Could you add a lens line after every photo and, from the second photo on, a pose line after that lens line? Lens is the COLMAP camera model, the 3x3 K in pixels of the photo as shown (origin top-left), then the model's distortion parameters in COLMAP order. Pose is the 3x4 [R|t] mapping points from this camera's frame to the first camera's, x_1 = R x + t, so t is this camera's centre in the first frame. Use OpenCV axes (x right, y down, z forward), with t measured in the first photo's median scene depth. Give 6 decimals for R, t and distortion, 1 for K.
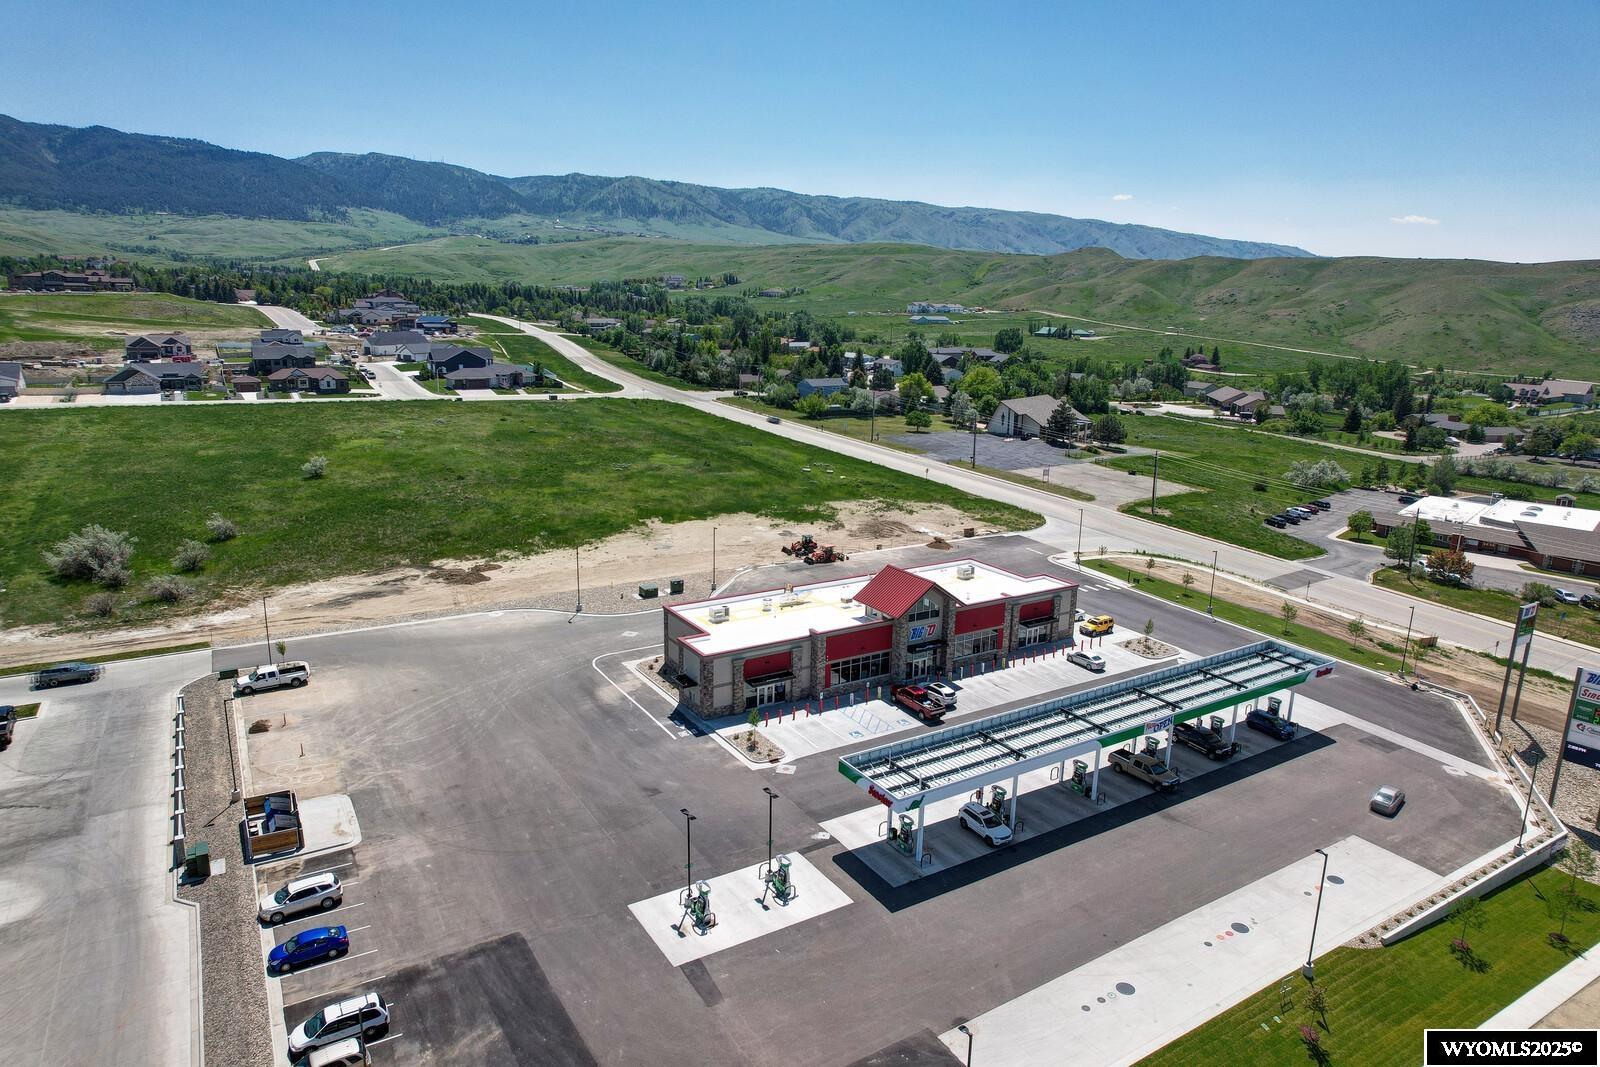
lens RADIAL K [[1023.9, 0, 803.4], [0, 1023.9, 533.7], [0, 0, 1]] dist [-0.082739, 0.075934]
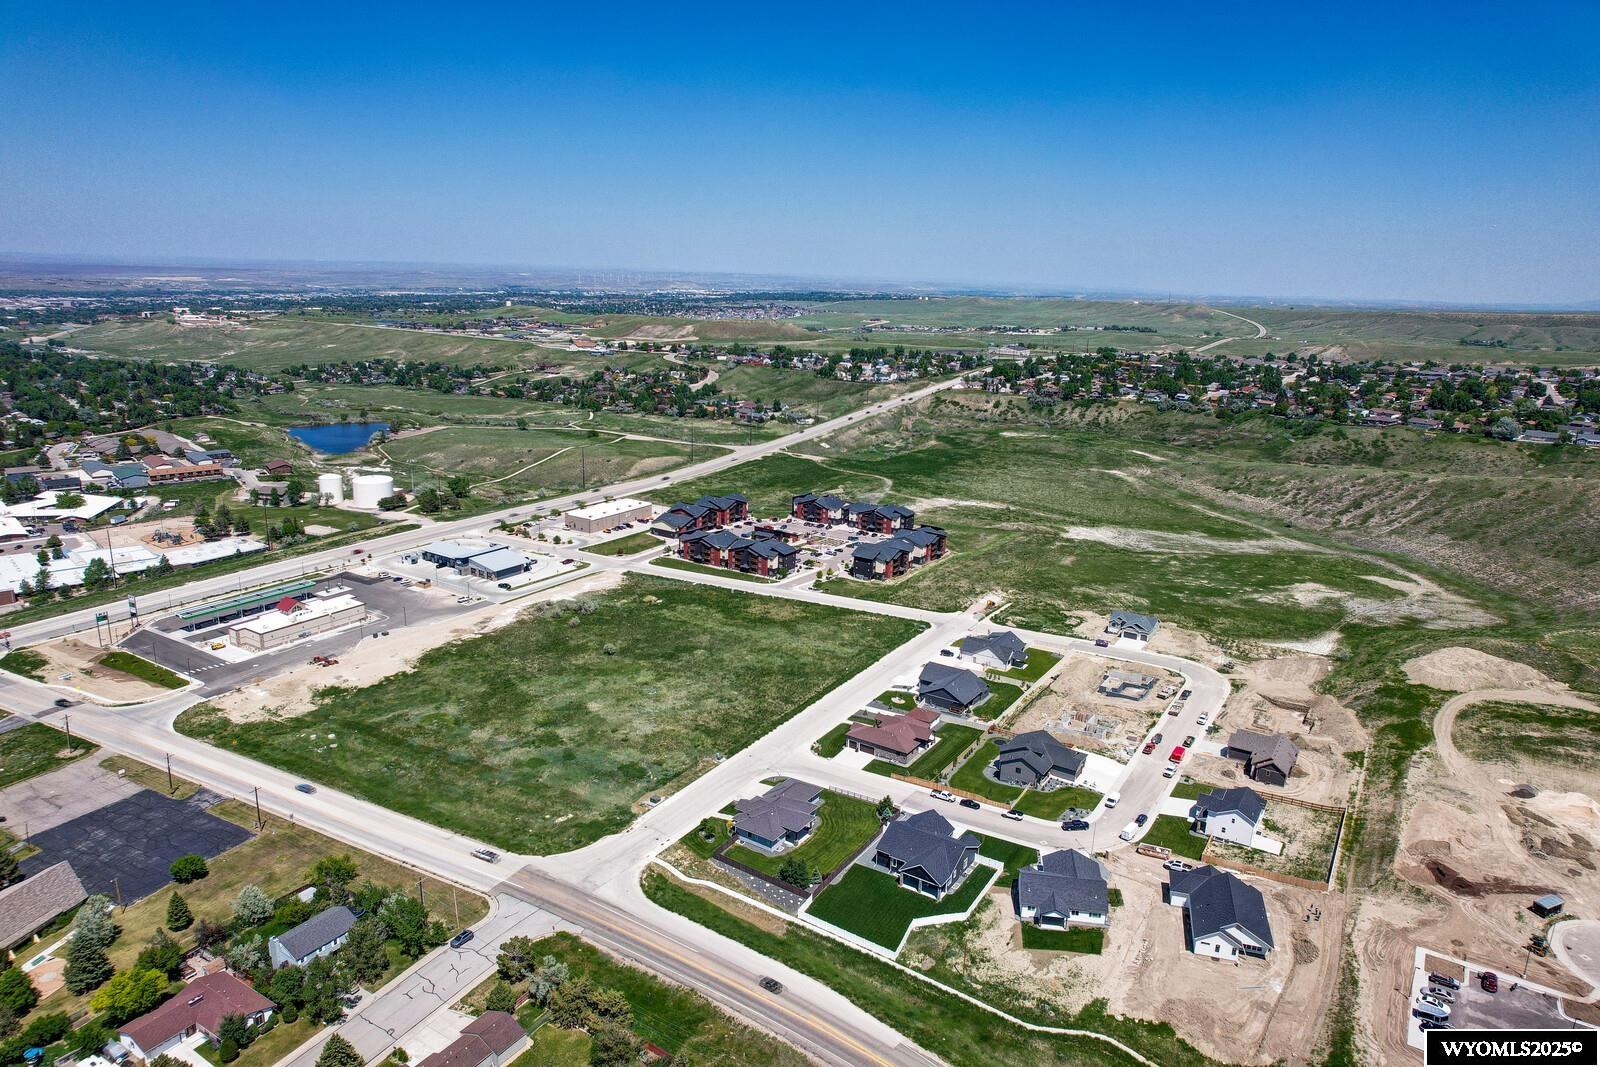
lens RADIAL K [[1023.9, 0, 803.4], [0, 1023.9, 533.7], [0, 0, 1]] dist [-0.082739, 0.075934]
pose [[-0.899992, 0.060556, -0.431680, 0.000159], [-0.151694, 0.884897, 0.440393, -0.278316], [0.408661, 0.461833, -0.787214, 0.616276]]
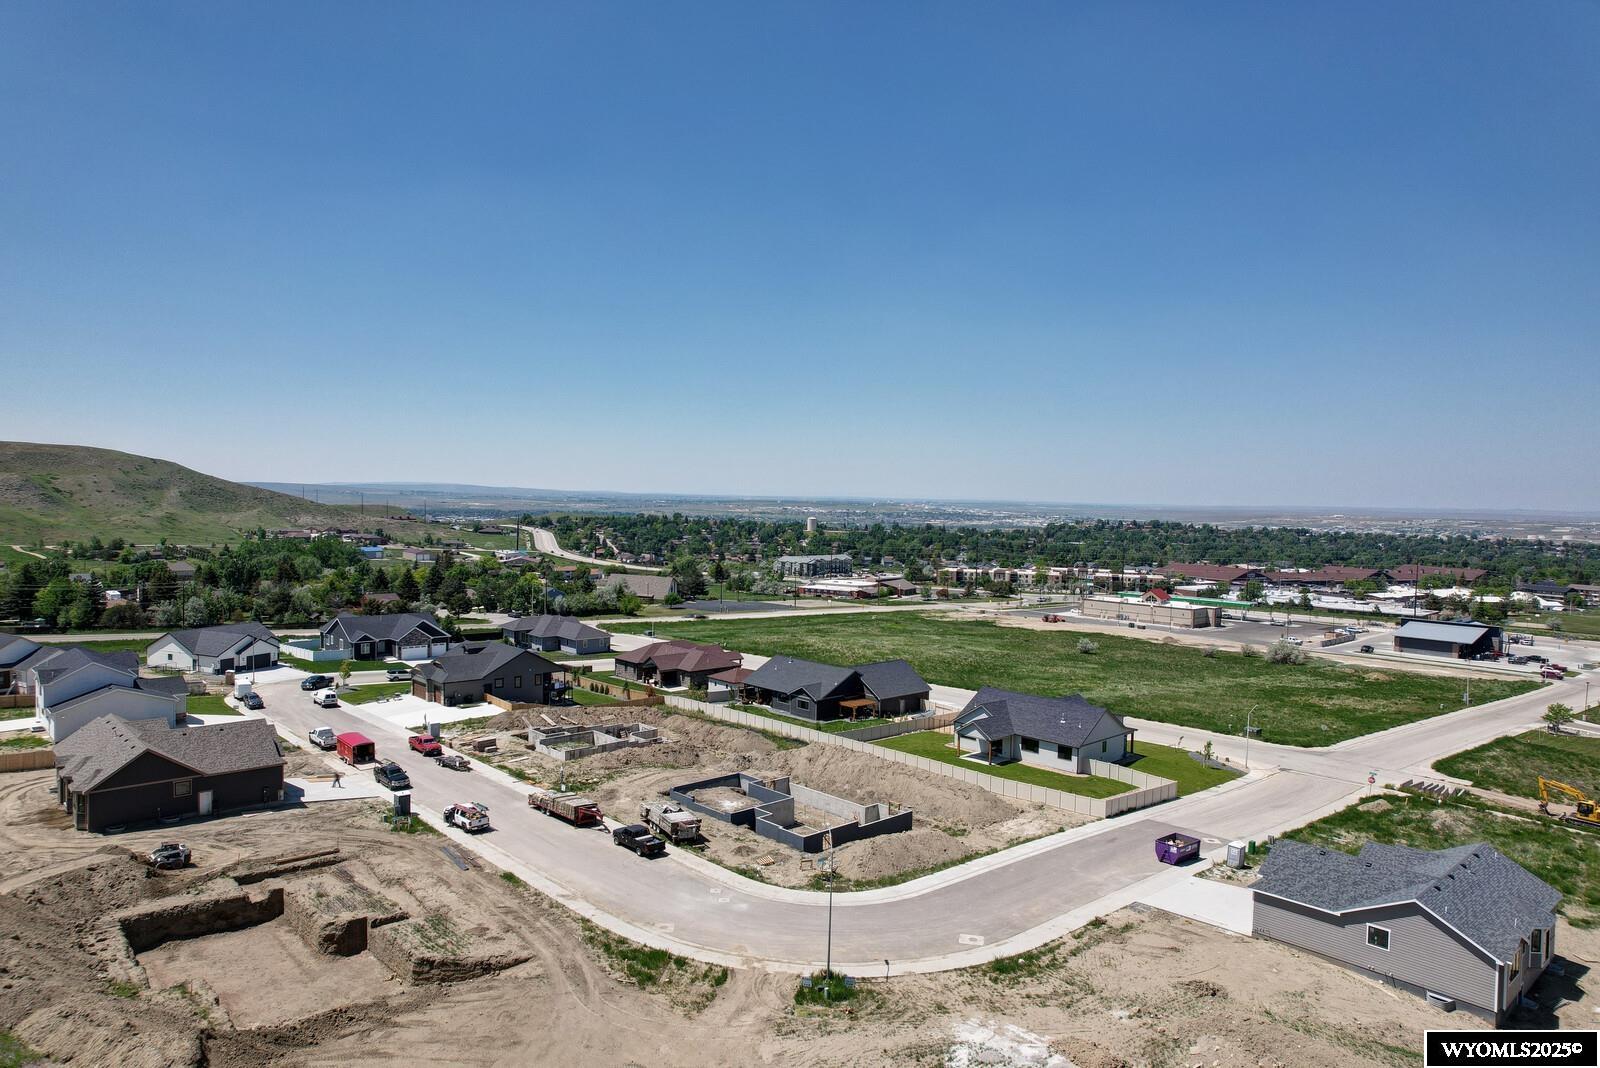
lens RADIAL K [[1023.9, 0, 803.4], [0, 1023.9, 534.2], [0, 0, 1]] dist [-0.082739, 0.075934]
pose [[-0.205175, -0.065185, 0.976552, -0.421718], [0.206011, 0.972549, 0.108201, -0.107101], [-0.956798, 0.223381, -0.186114, 0.384596]]
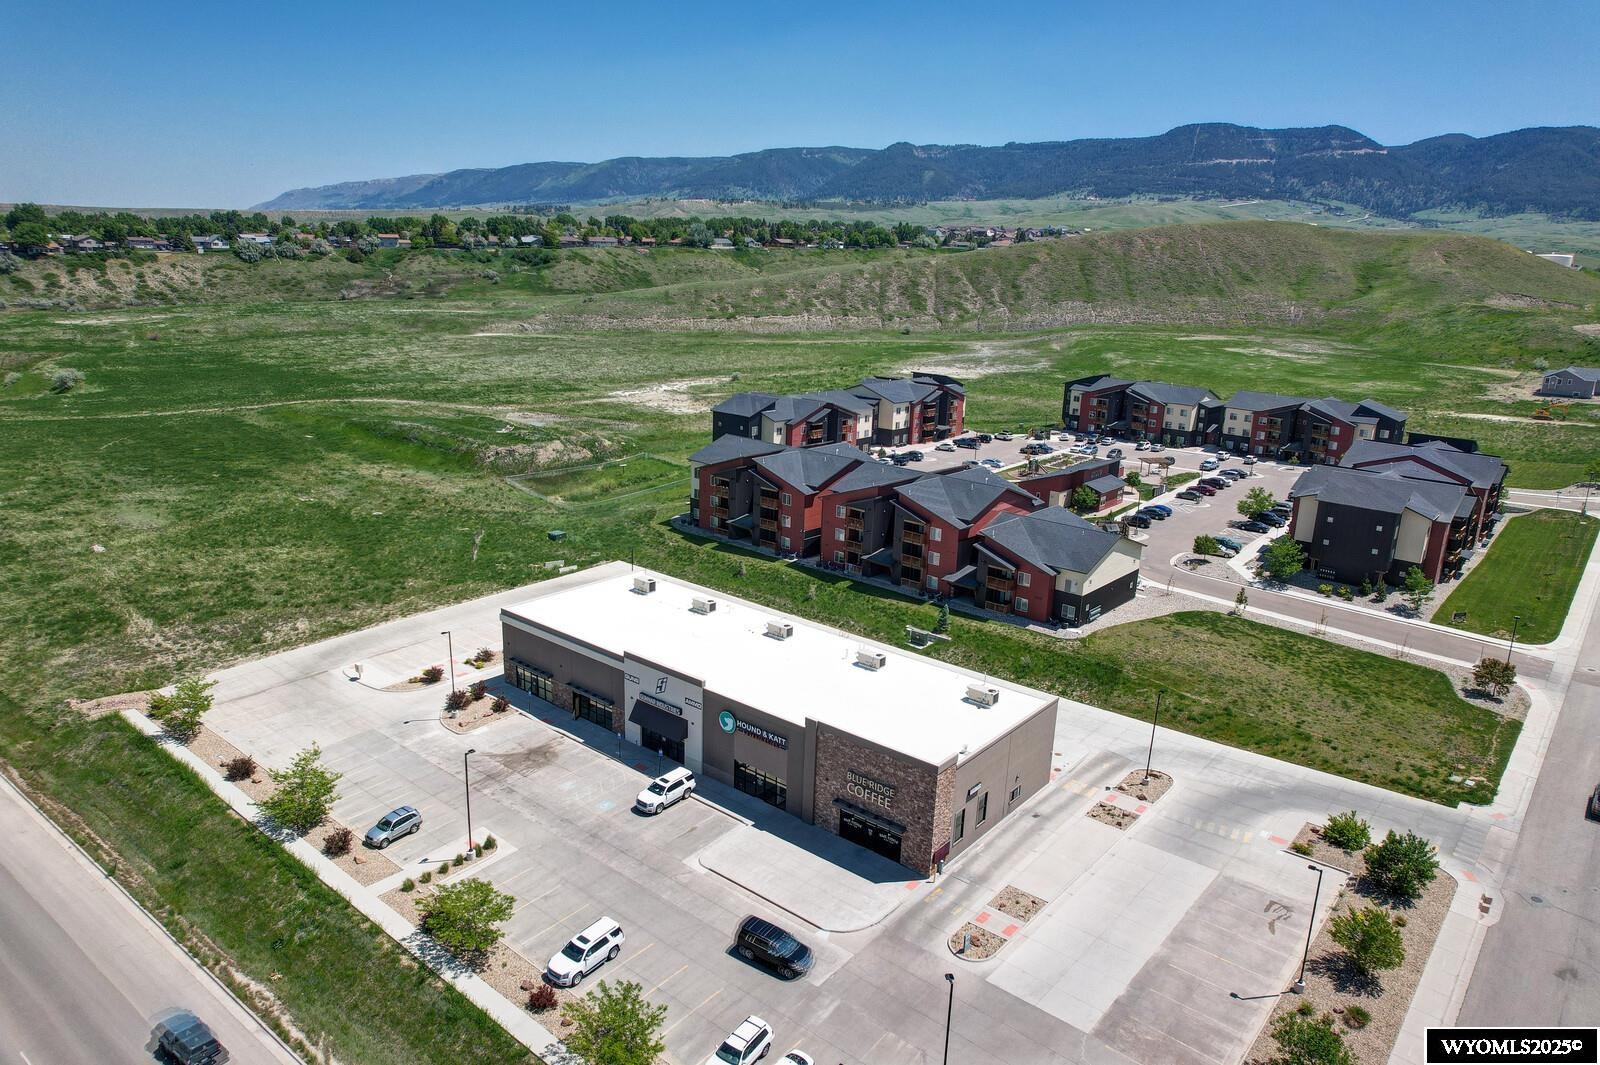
lens RADIAL K [[1047.0, 0, 802.9], [0, 1047.0, 531.4], [0, 0, 1]] dist [-0.089008, 0.084215]
pose [[0.316652, 0.235079, -0.918950, -0.080803], [-0.251578, 0.954921, 0.157592, 0.011736], [0.914571, 0.181286, 0.361519, -0.058295]]
